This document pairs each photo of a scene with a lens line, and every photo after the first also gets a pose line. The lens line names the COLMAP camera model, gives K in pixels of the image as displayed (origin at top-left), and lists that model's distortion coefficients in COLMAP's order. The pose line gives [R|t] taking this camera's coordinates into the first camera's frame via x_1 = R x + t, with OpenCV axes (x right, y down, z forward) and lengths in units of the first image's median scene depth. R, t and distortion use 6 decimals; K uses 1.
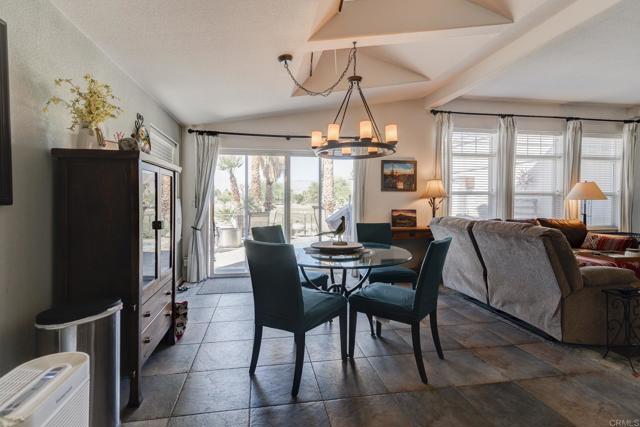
lens RADIAL K [[298.8, 0, 304.8], [0, 298.8, 198.2], [0, 0, 1]] dist [0.015971, 0.000099]
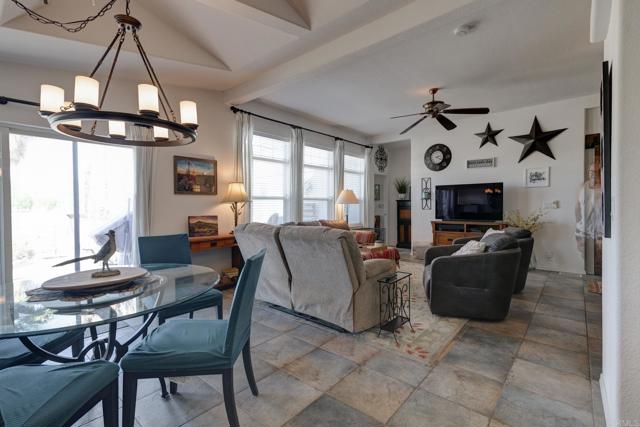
lens RADIAL K [[298.1, 0, 320.0], [0, 298.1, 213.5], [0, 0, 1]] dist [0.012994, -0.000051]
pose [[0.761767, -0.022706, 0.647453, 0.043356], [-0.000323, 0.999372, 0.035428, 0.001265], [-0.647851, -0.027197, 0.761282, 0.182208]]
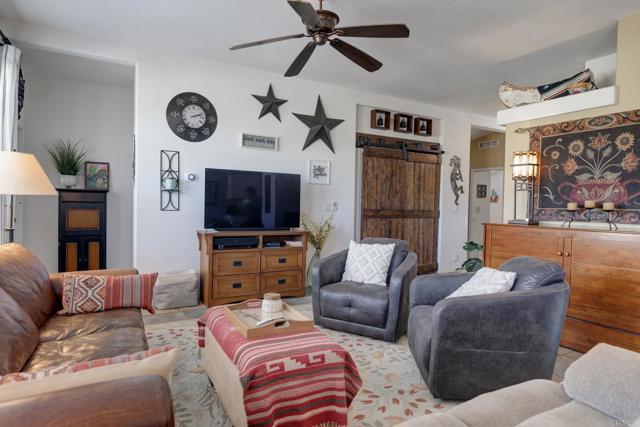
lens RADIAL K [[373.0, 0, 320.0], [0, 373.0, 213.5], [0, 0, 1]] dist [0.000440, -0.000319]
pose [[-0.356781, -0.029658, 0.933717, 0.469054], [-0.033499, 0.999259, 0.018939, 0.012192], [-0.933587, -0.024522, -0.357511, 1.233218]]
